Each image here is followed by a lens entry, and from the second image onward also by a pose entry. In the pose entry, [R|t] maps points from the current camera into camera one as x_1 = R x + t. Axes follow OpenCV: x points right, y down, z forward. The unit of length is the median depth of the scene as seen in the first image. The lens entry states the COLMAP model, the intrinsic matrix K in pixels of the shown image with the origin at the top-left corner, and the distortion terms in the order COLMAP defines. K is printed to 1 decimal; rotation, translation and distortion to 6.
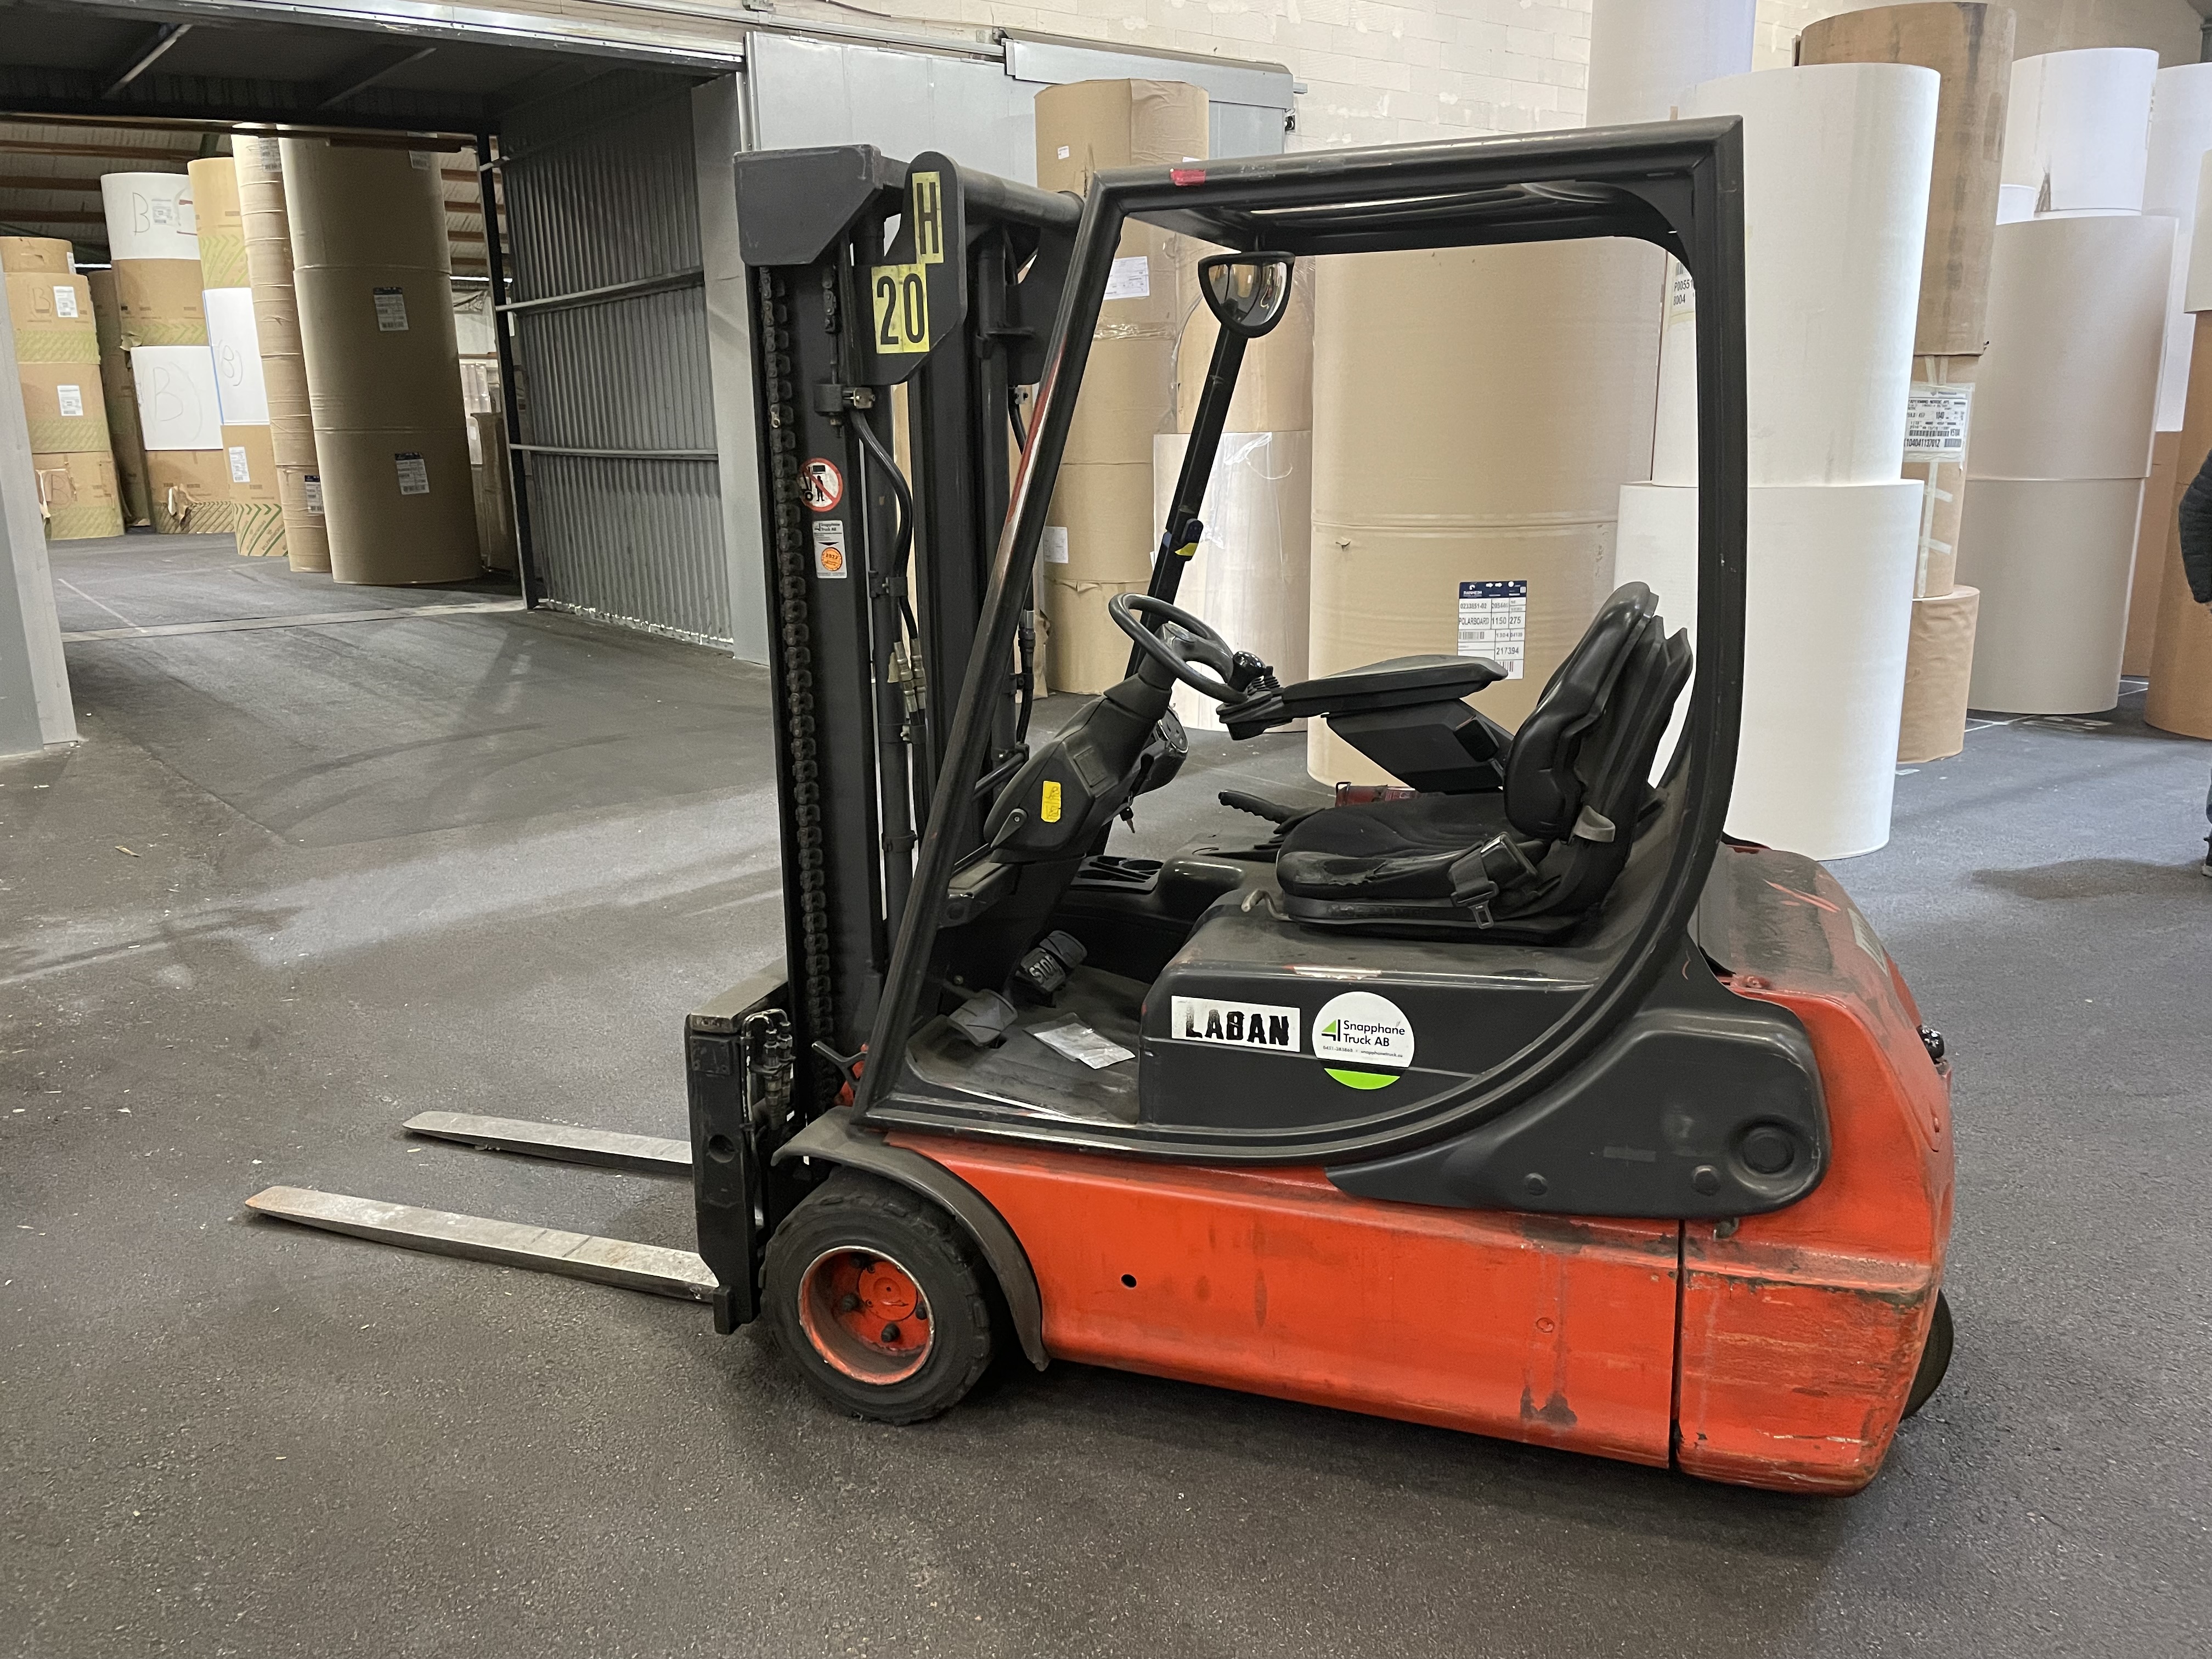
lens RADIAL K [[1671.5, 0, 1106.0], [0, 1671.5, 829.5], [0, 0, 1]] dist [0.095673, -0.132624]
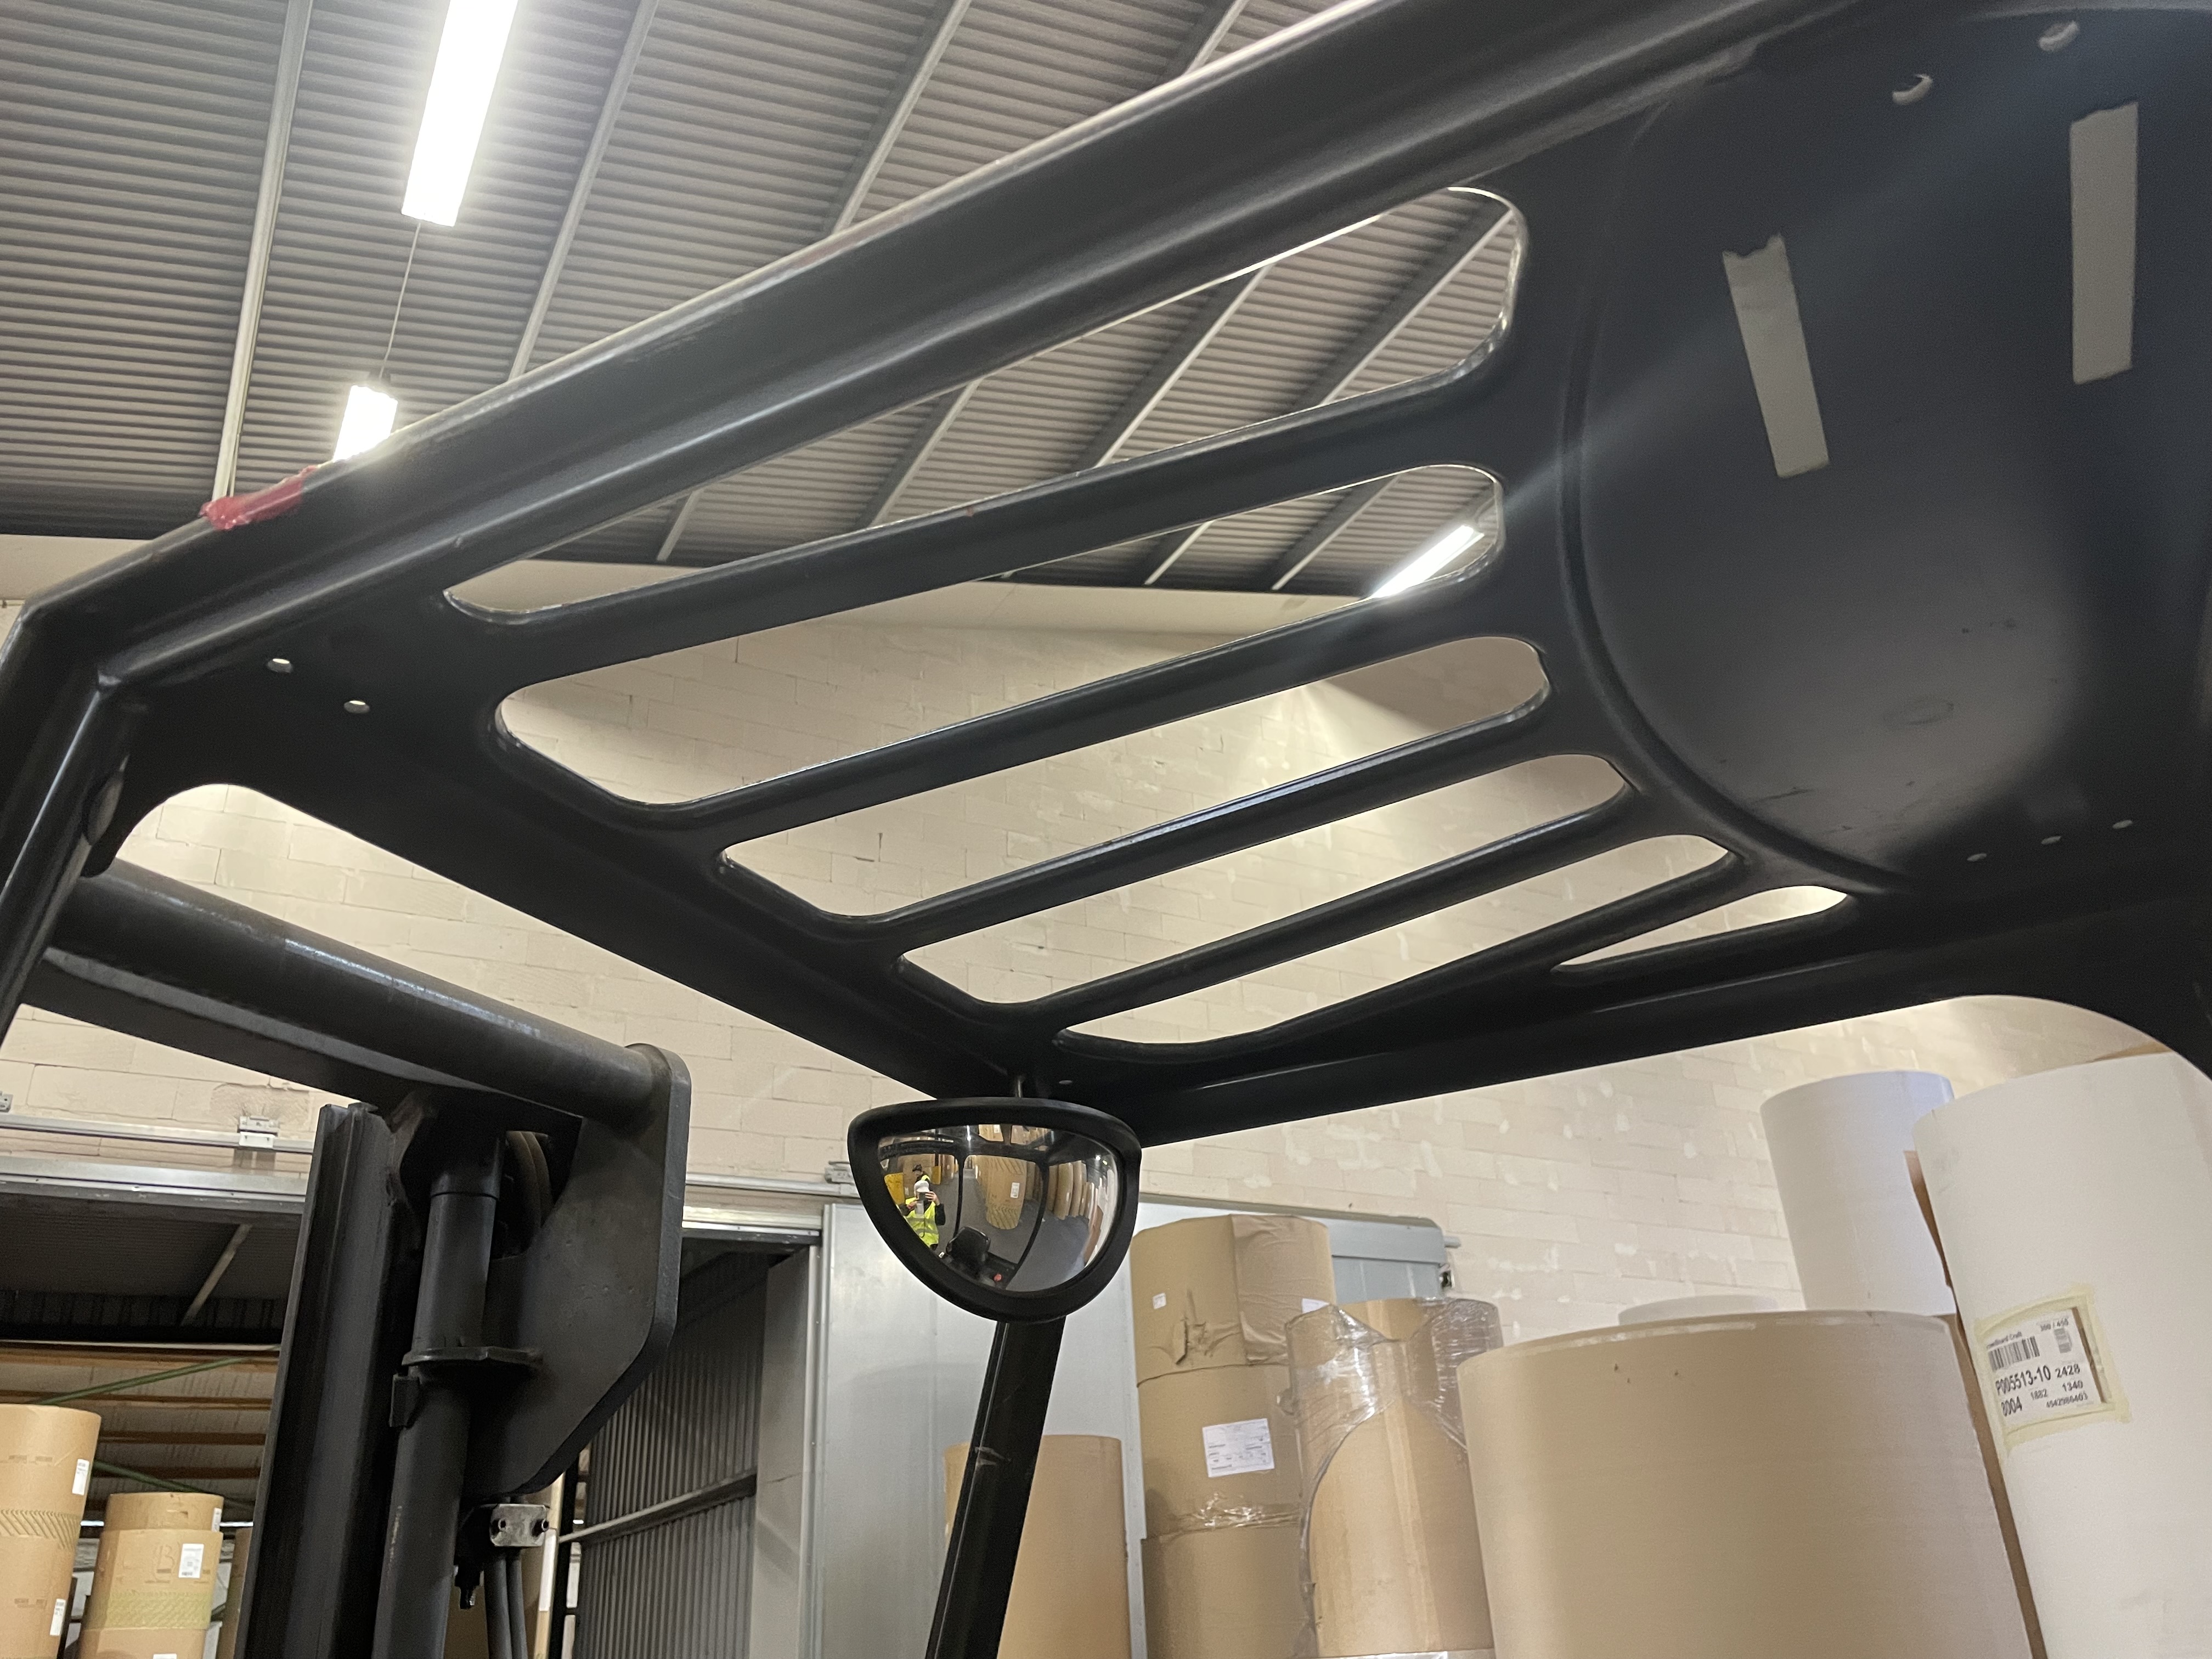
lens RADIAL K [[1671.5, 0, 1106.0], [0, 1671.5, 829.5], [0, 0, 1]] dist [0.095673, -0.132624]
pose [[0.991925, -0.082173, -0.096600, 0.040686], [0.001372, 0.768603, -0.639724, -0.035857], [0.126815, 0.634426, 0.762510, 0.170401]]
